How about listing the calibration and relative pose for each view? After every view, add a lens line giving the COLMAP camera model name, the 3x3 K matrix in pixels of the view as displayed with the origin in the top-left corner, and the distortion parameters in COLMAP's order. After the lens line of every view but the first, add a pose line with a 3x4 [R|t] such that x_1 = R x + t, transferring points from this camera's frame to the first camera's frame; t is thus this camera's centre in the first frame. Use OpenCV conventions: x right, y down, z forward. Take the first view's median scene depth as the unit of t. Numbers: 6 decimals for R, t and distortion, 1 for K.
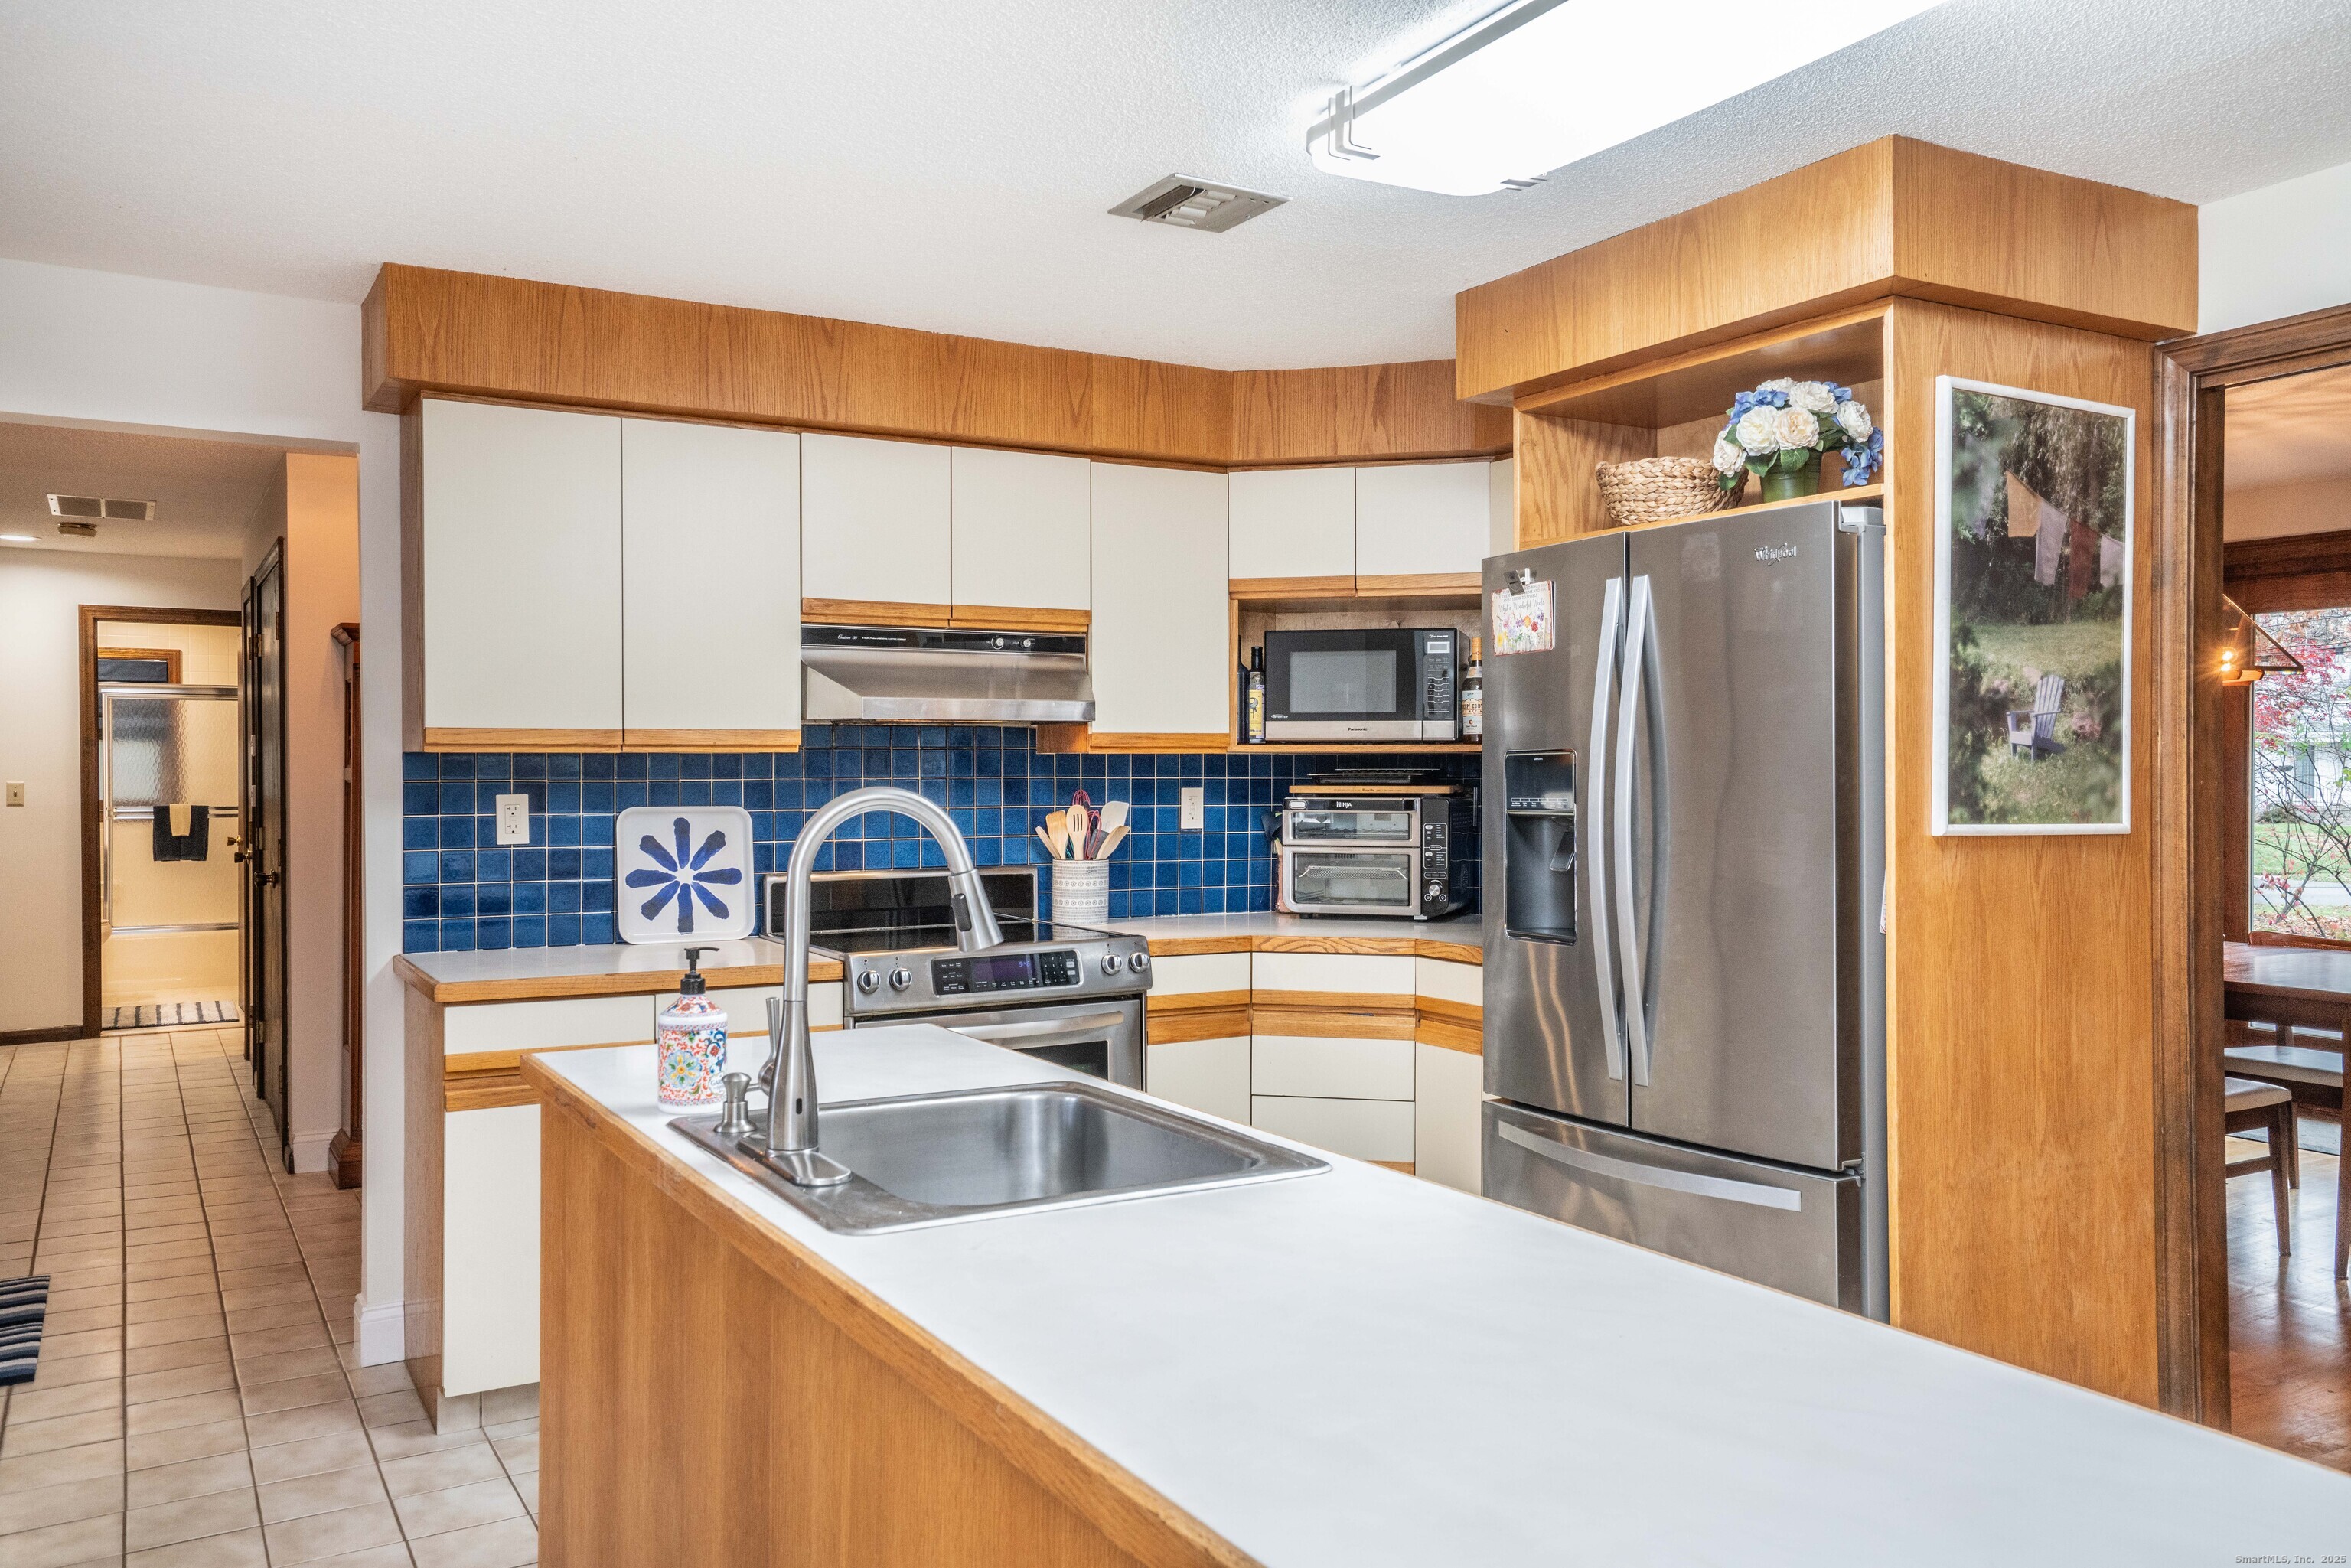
lens RADIAL K [[1814.6, 0, 1175.5], [0, 1814.6, 784.0], [0, 0, 1]] dist [0.052564, 0.000838]
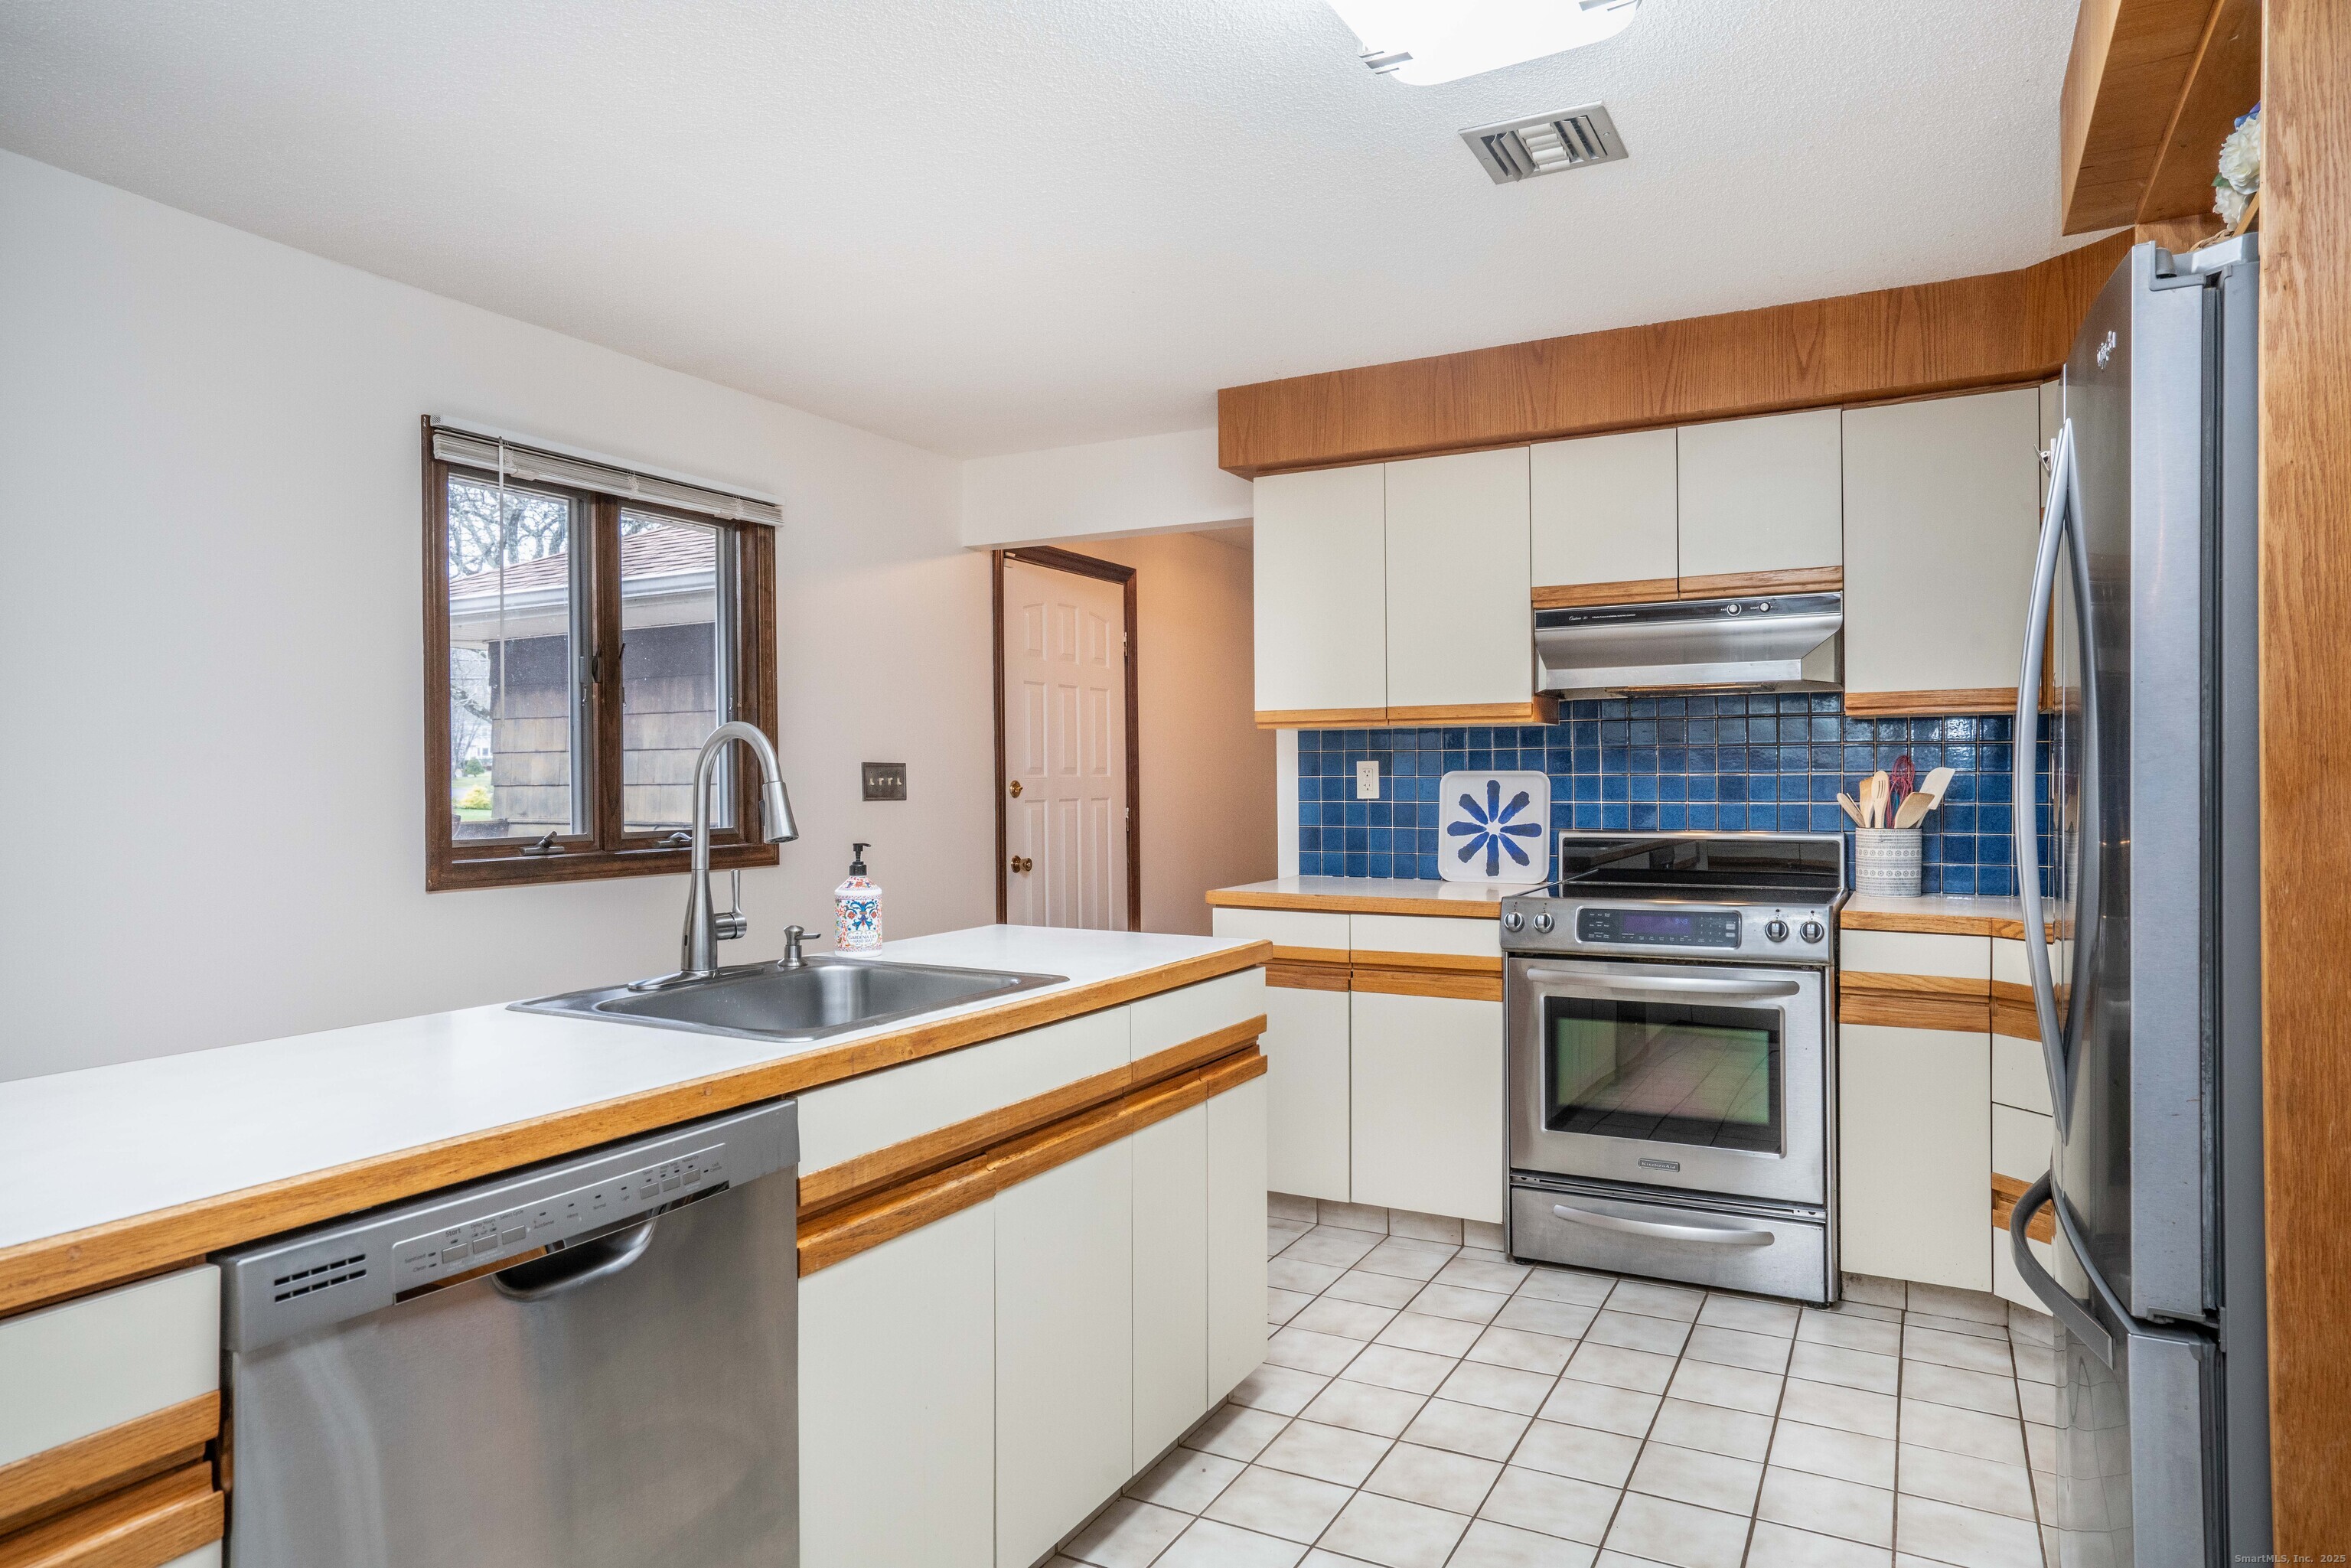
lens RADIAL K [[1423.5, 0, 1175.5], [0, 1423.5, 784.0], [0, 0, 1]] dist [0.000453, 0.000518]
pose [[0.534907, 0.003056, -0.844905, 0.424554], [-0.003421, 0.999993, 0.001452, 0.020779], [0.844904, 0.002114, 0.534914, 0.320068]]
